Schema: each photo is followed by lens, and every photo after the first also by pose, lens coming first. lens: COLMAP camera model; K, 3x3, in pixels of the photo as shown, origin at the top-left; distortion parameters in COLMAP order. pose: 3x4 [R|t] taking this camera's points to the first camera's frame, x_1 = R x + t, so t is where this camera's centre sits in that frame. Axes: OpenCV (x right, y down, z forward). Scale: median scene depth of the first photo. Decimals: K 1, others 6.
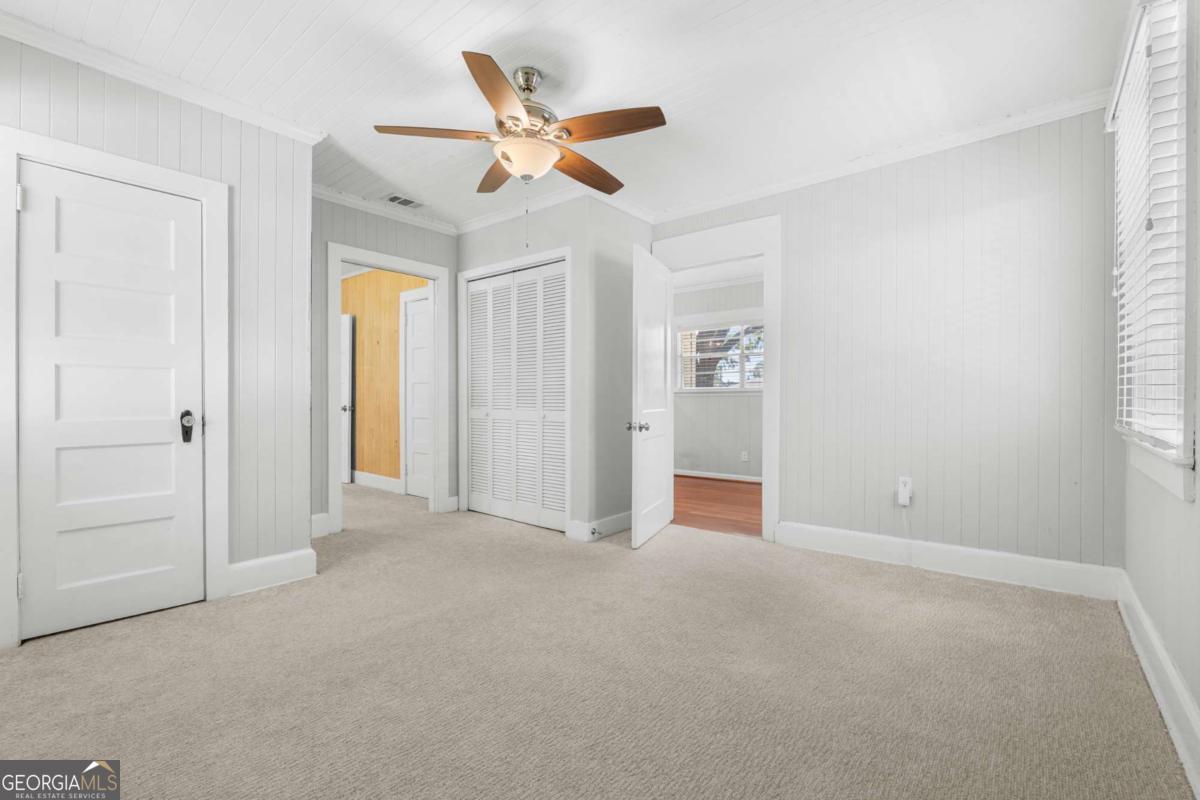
lens RADIAL K [[524.8, 0, 596.2], [0, 524.8, 396.7], [0, 0, 1]] dist [-0.004224, -0.000636]
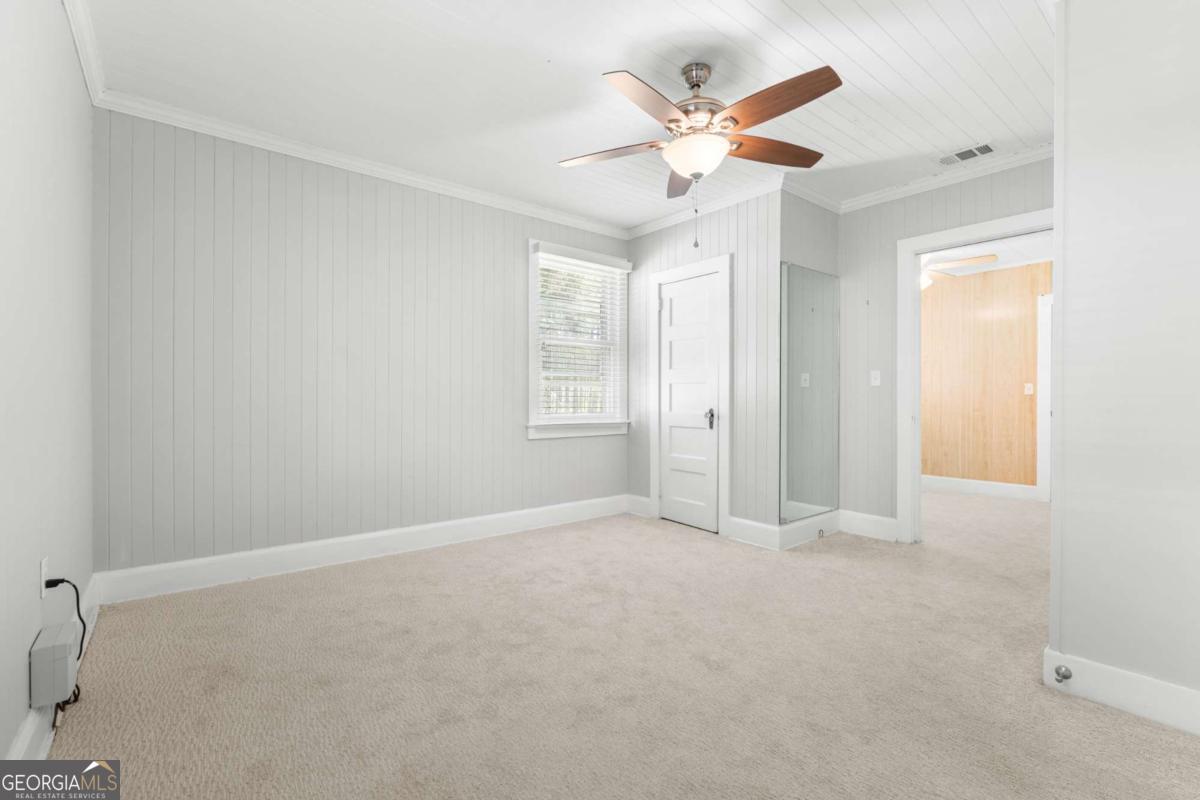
lens RADIAL K [[524.8, 0, 593.8], [0, 524.8, 403.9], [0, 0, 1]] dist [-0.004224, -0.000636]
pose [[-0.206121, 0.003679, -0.978520, 0.804086], [-0.006116, 0.999969, 0.005048, 0.006236], [0.978507, 0.007025, -0.206092, 0.945569]]
